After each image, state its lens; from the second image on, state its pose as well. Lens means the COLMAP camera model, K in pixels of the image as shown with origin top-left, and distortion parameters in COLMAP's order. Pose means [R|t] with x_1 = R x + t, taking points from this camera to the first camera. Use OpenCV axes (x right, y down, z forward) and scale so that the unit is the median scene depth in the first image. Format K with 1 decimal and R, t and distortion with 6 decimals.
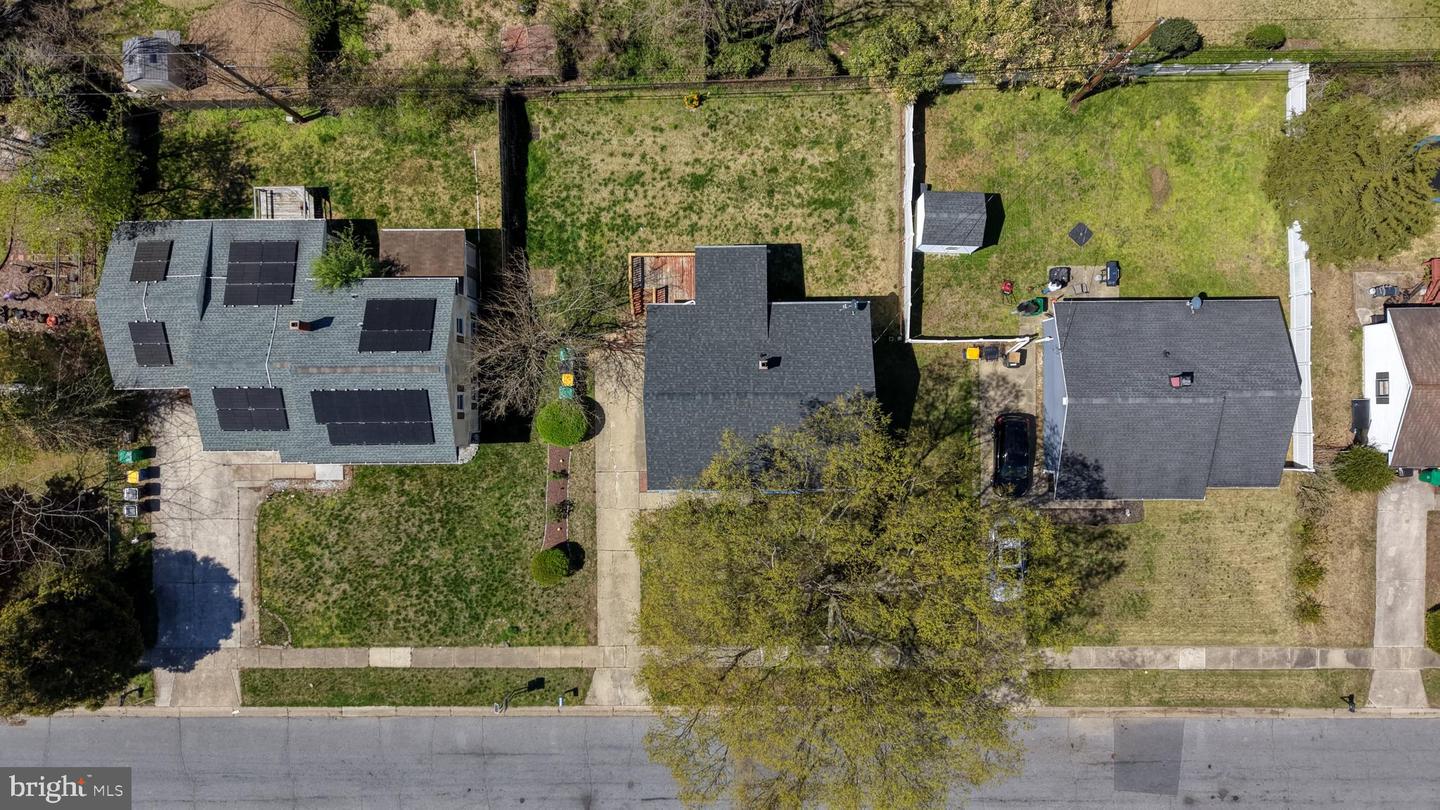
lens RADIAL K [[961.8, 0, 725.9], [0, 961.8, 412.1], [0, 0, 1]] dist [0.035297, -0.045803]
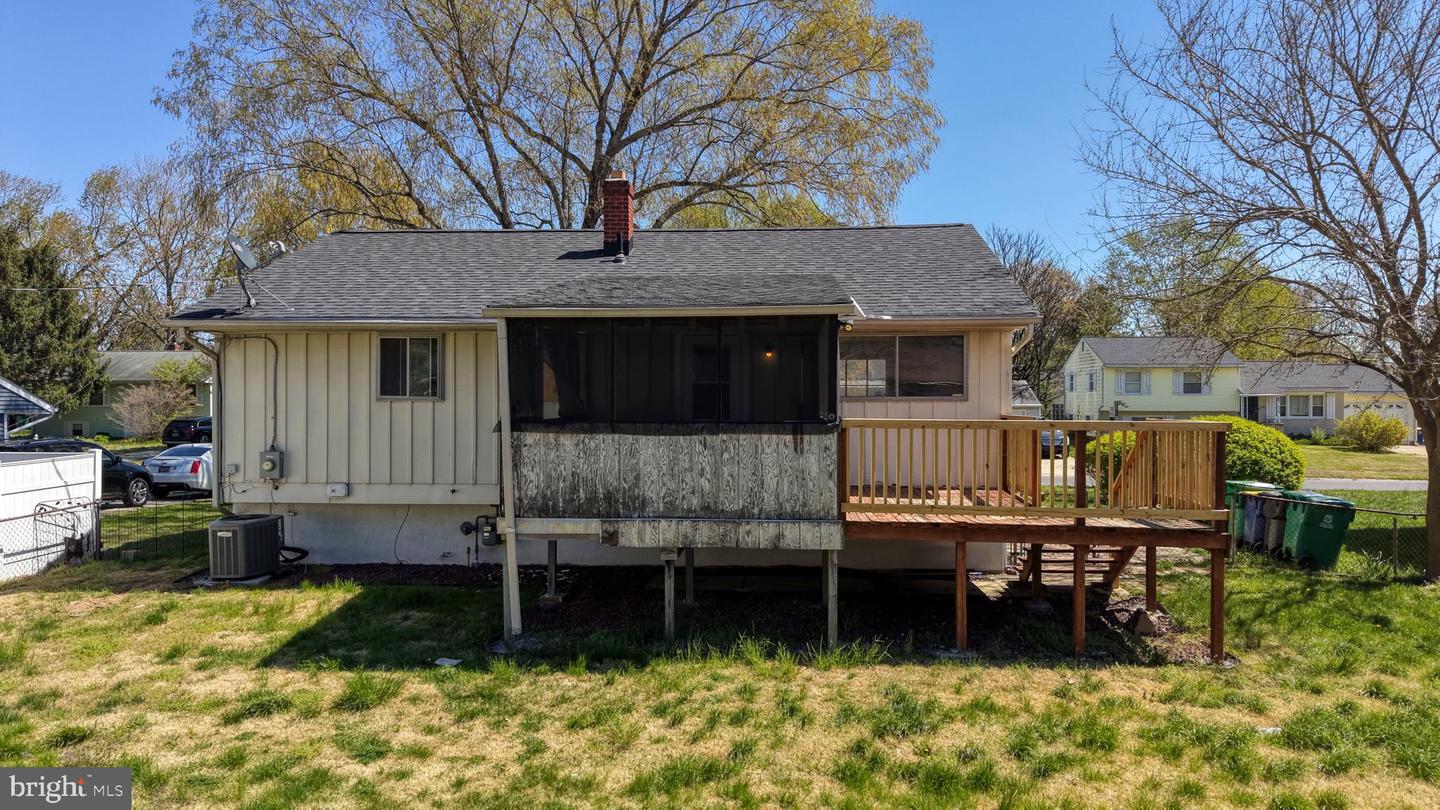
lens RADIAL K [[961.8, 0, 719.9], [0, 961.8, 385.6], [0, 0, 1]] dist [0.035297, -0.045803]
pose [[-0.996756, 0.022900, 0.077158, -0.019297], [0.077418, 0.010683, 0.996942, -0.338232], [0.022006, 0.999681, -0.012421, 0.950985]]
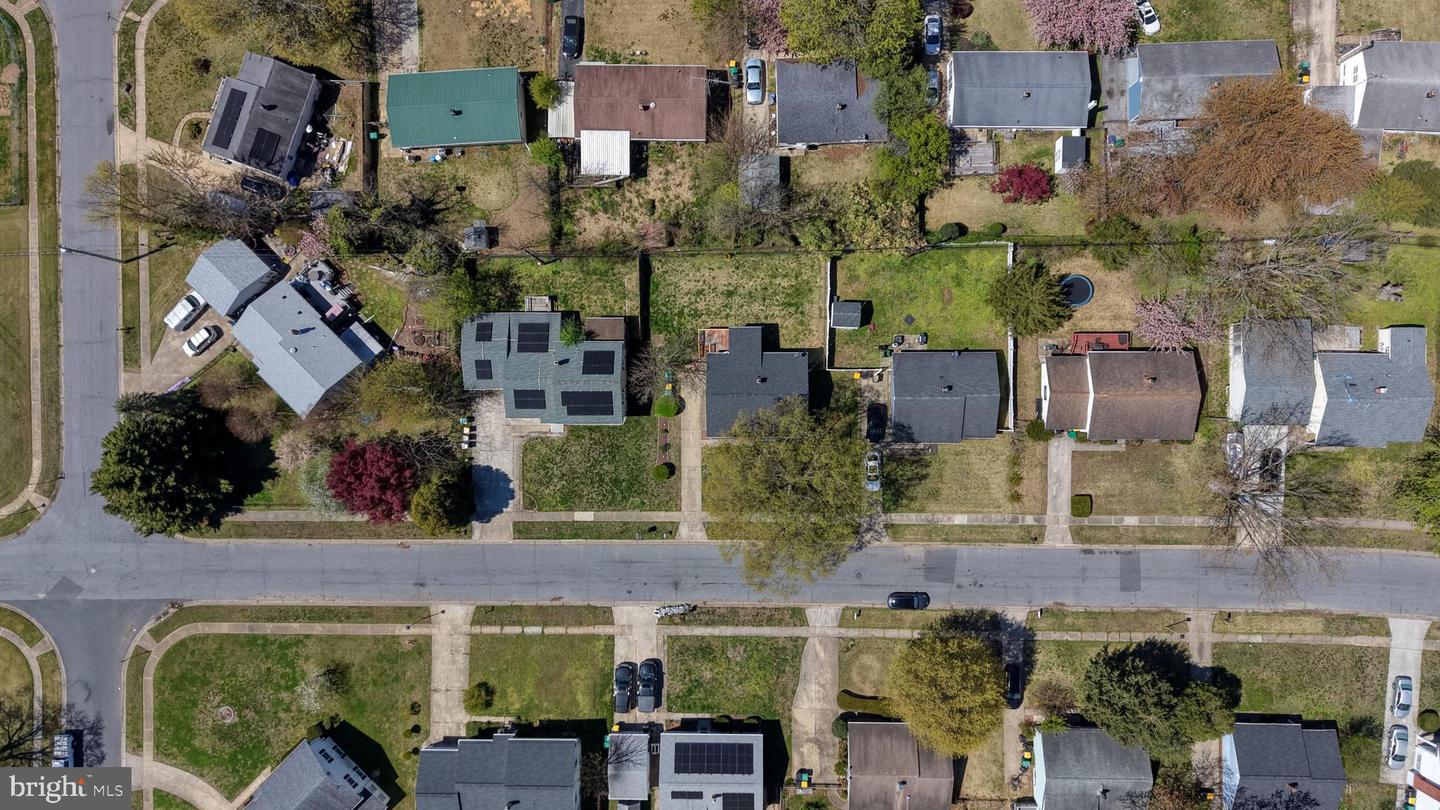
lens RADIAL K [[961.8, 0, 718.4], [0, 961.8, 407.4], [0, 0, 1]] dist [0.035297, -0.045803]
pose [[0.999793, 0.006760, -0.019166, -0.012307], [-0.006730, 0.999976, 0.001666, 0.008482], [0.019177, -0.001536, 0.999815, -1.129282]]
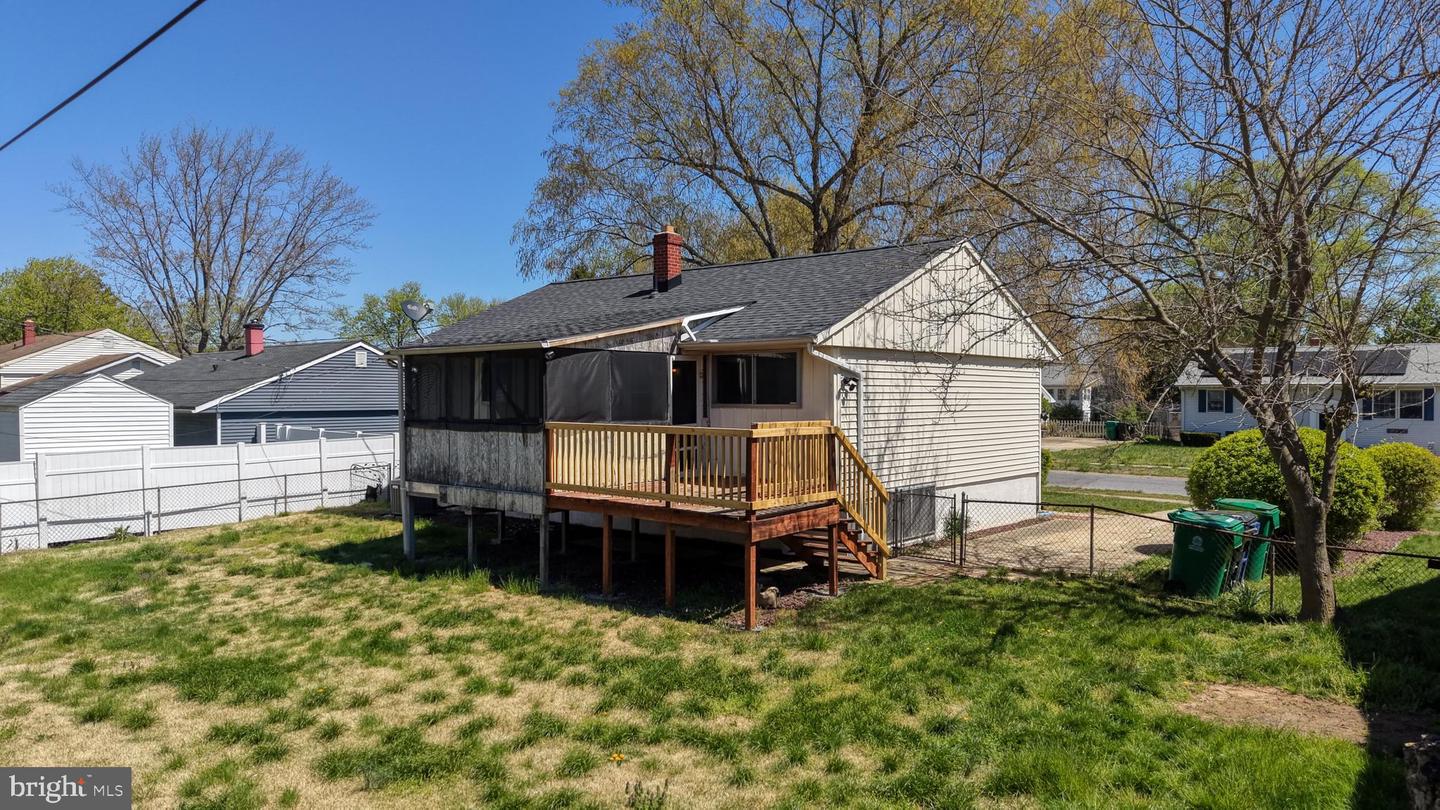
lens RADIAL K [[961.8, 0, 719.7], [0, 961.8, 382.0], [0, 0, 1]] dist [0.035297, -0.045803]
pose [[-0.767106, 0.029365, 0.640848, -0.225316], [0.641269, 0.007158, 0.767282, -0.322836], [0.017944, 0.999543, -0.024322, 0.951779]]
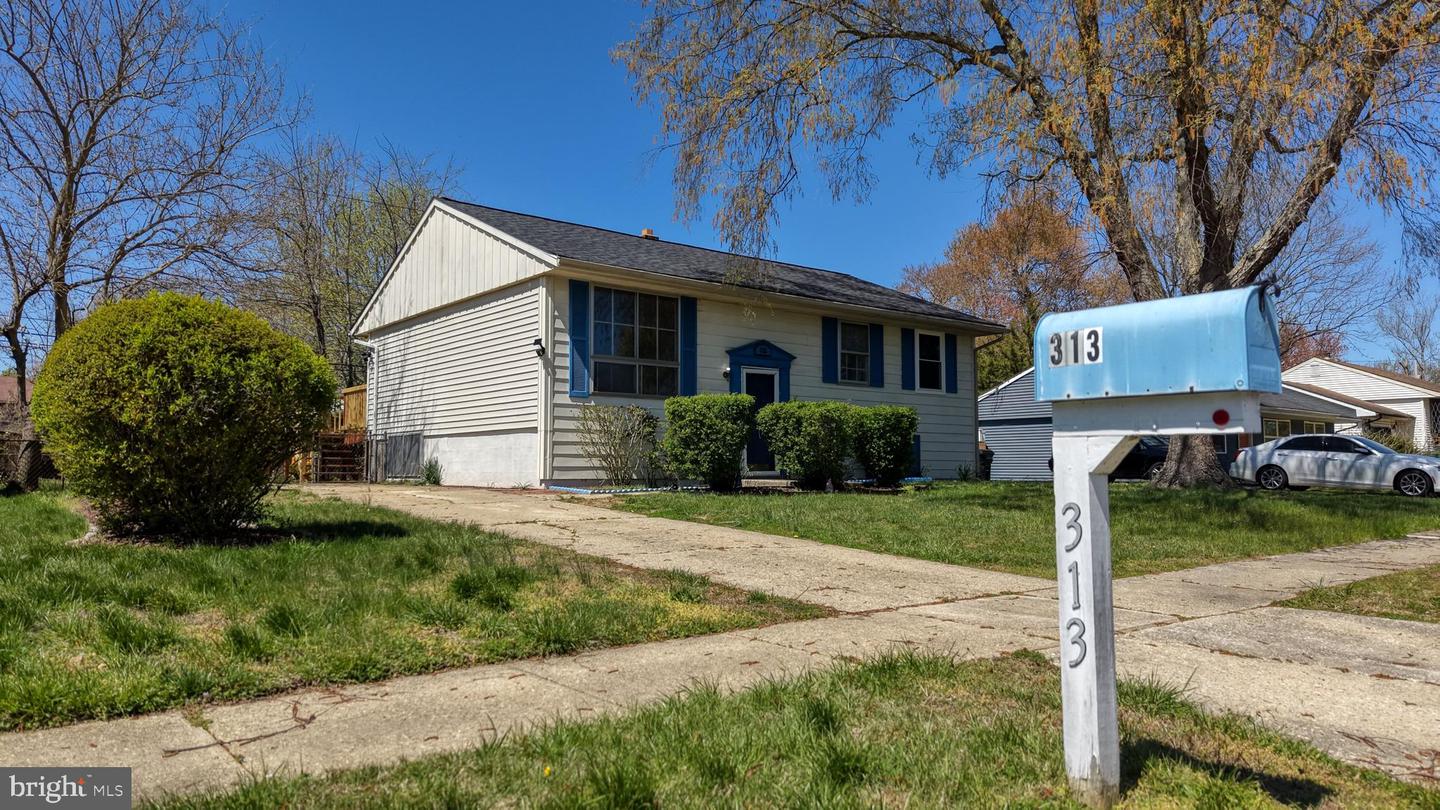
lens RADIAL K [[961.8, 0, 717.3], [0, 961.8, 418.0], [0, 0, 1]] dist [0.035297, -0.045803]
pose [[0.779890, 0.058947, 0.623135, -0.210686], [0.625732, -0.049203, -0.778485, 0.317797], [-0.015229, 0.997048, -0.075258, 0.999370]]
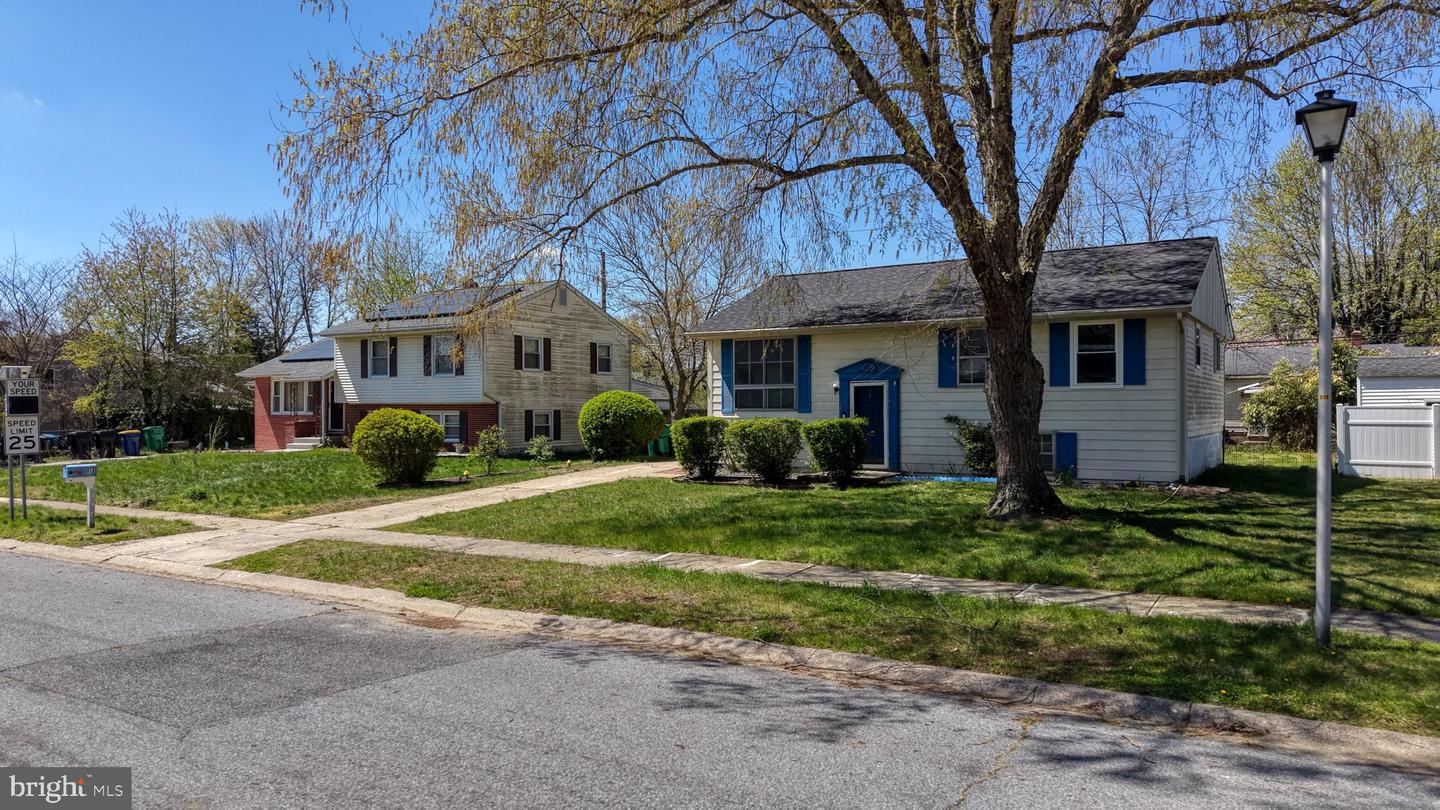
lens RADIAL K [[961.8, 0, 708.1], [0, 961.8, 404.7], [0, 0, 1]] dist [0.035297, -0.045803]
pose [[0.837521, 0.019863, -0.546044, 0.185725], [-0.546059, -0.005129, -0.837731, 0.456753], [-0.019441, 0.999790, 0.006551, 0.964695]]
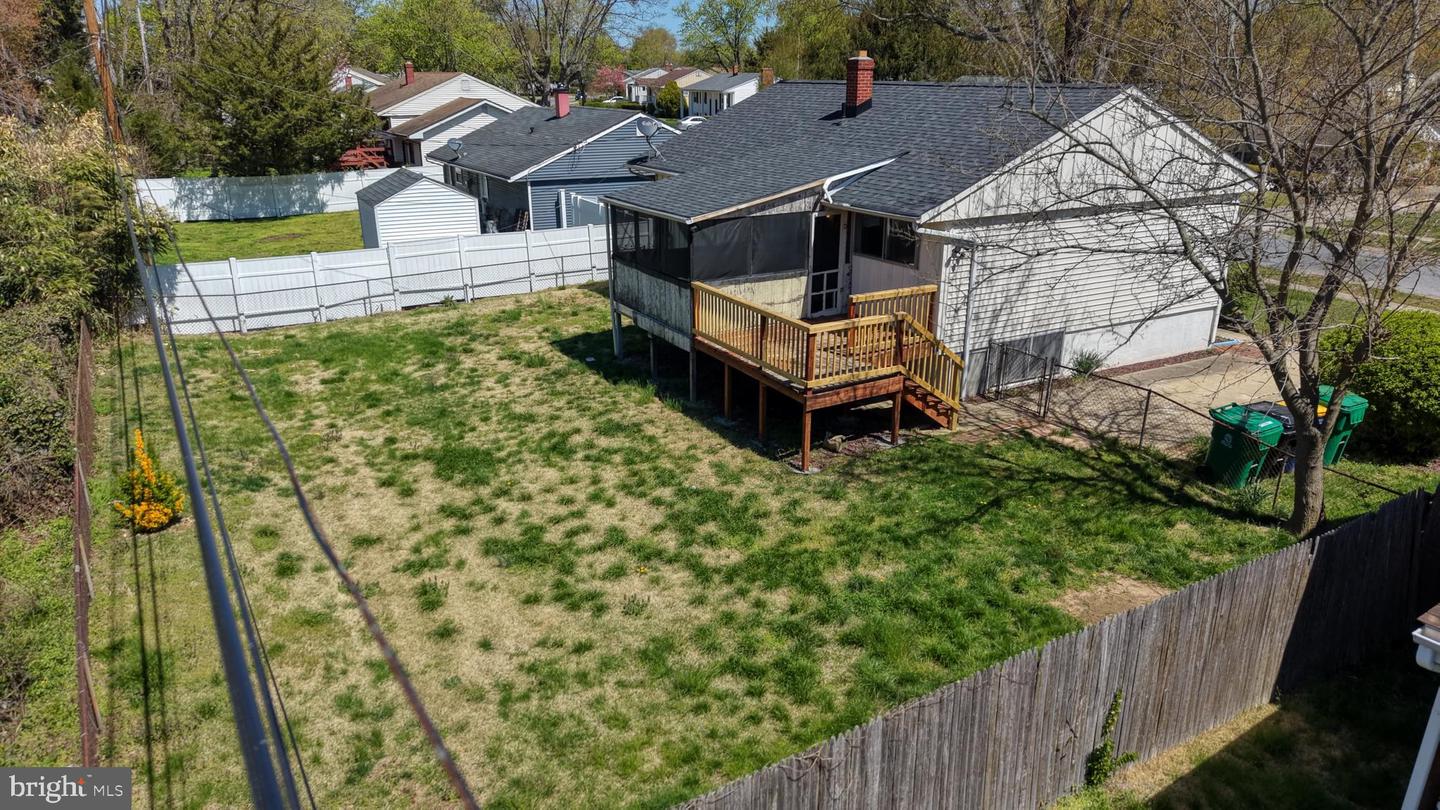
lens RADIAL K [[961.8, 0, 718.3], [0, 961.8, 407.1], [0, 0, 1]] dist [0.035297, -0.045803]
pose [[-0.495026, -0.264282, 0.827710, -0.308531], [0.868803, -0.163128, 0.467516, -0.306963], [0.011467, 0.950549, 0.310361, 0.895880]]
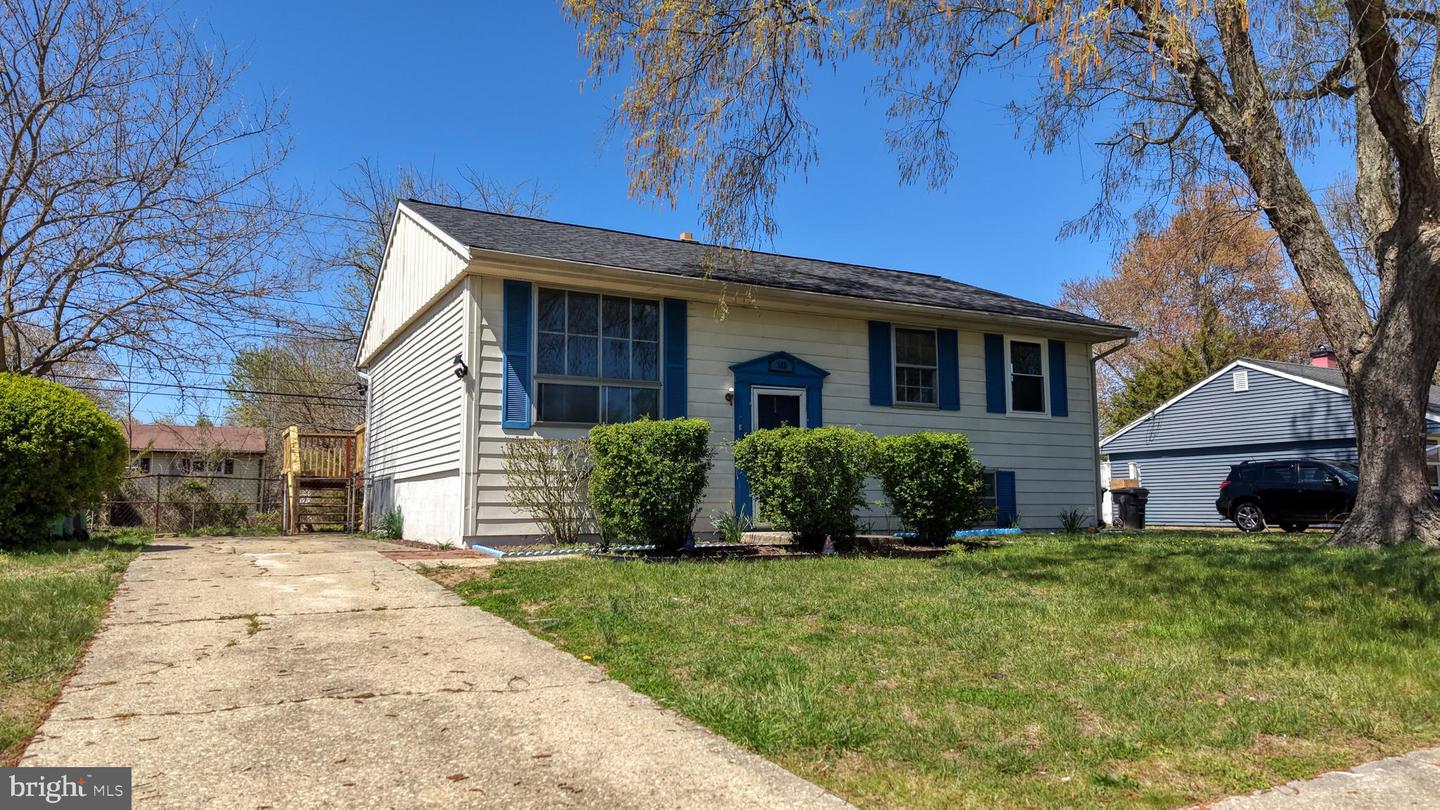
lens RADIAL K [[961.8, 0, 719.6], [0, 961.8, 394.3], [0, 0, 1]] dist [0.035297, -0.045803]
pose [[0.879696, 0.076075, 0.469413, -0.125833], [0.475352, -0.113116, -0.872494, 0.285742], [-0.013277, 0.990665, -0.135670, 0.993746]]
